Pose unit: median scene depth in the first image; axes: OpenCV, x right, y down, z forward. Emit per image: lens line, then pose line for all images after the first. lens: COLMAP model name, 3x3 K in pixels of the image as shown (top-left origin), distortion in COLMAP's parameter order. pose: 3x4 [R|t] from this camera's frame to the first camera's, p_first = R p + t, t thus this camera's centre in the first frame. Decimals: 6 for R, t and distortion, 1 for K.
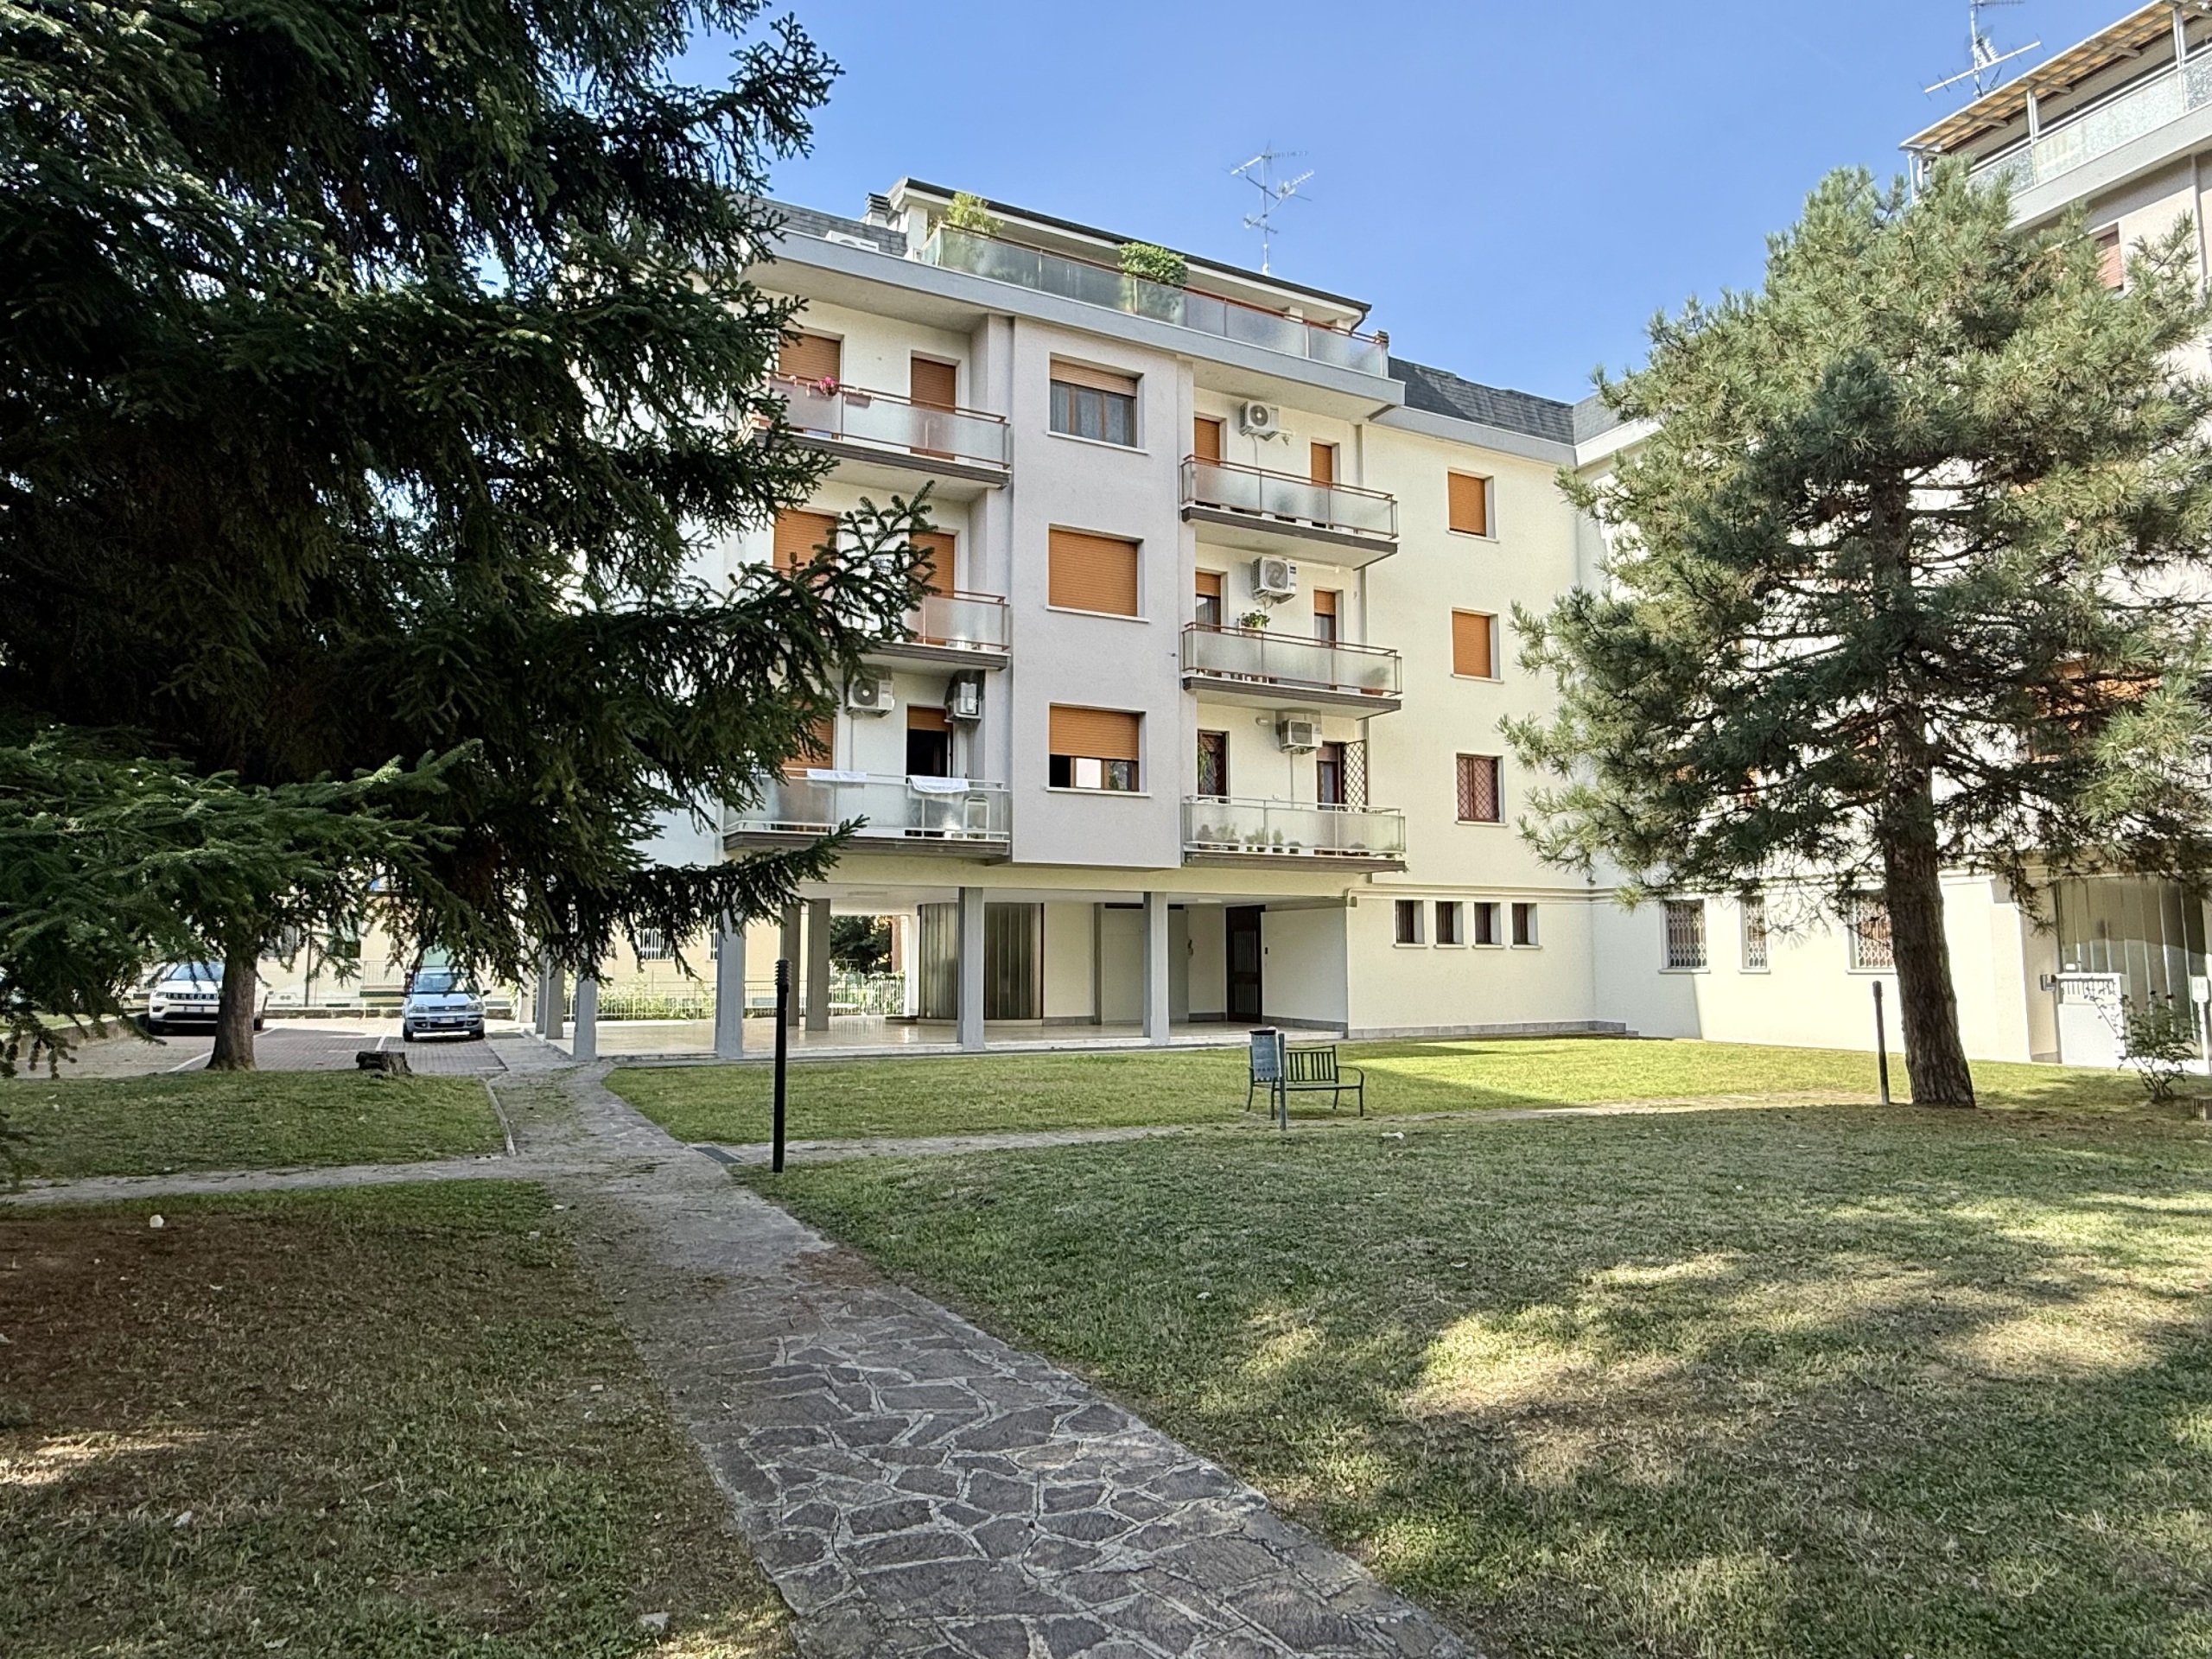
lens RADIAL K [[1307.3, 0, 1106.0], [0, 1307.3, 829.5], [0, 0, 1]] dist [-0.000844, -0.000277]
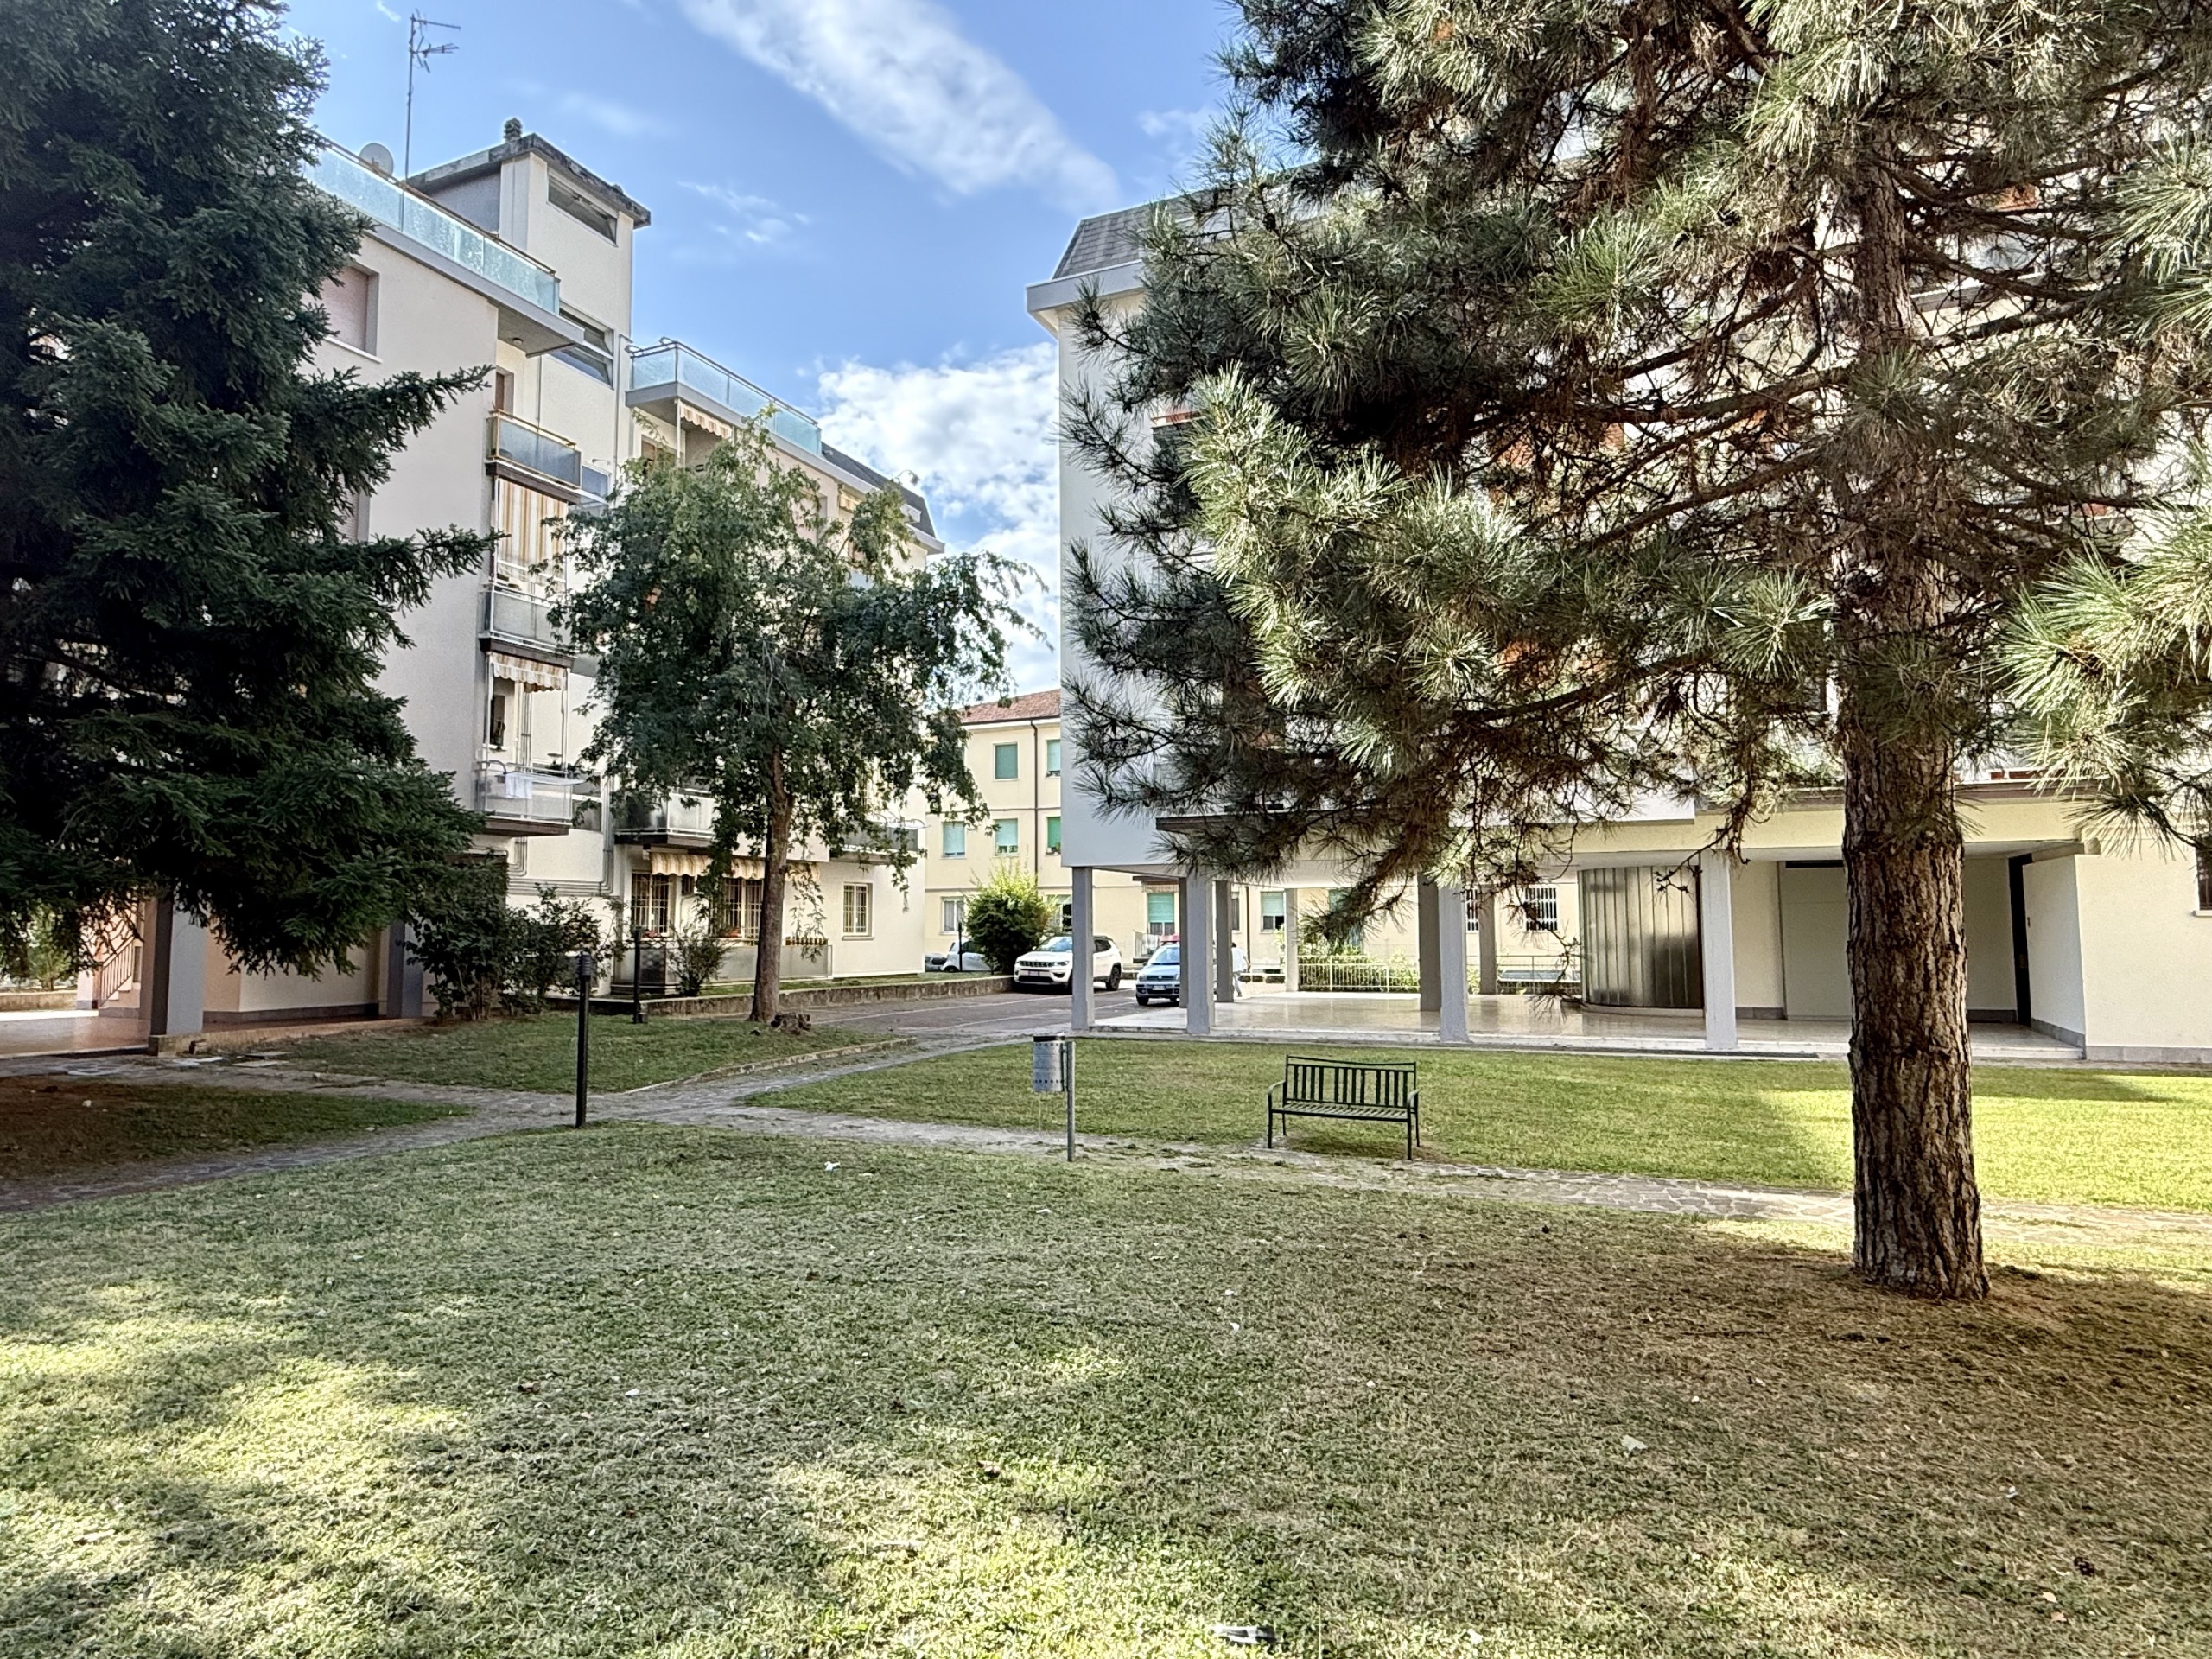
lens RADIAL K [[1307.3, 0, 1106.0], [0, 1307.3, 829.5], [0, 0, 1]] dist [-0.000844, -0.000277]
pose [[0.633853, -0.062592, -0.770917, 0.358891], [0.081269, 0.996593, -0.014095, 0.016287], [0.769172, -0.053717, 0.636780, 0.213848]]
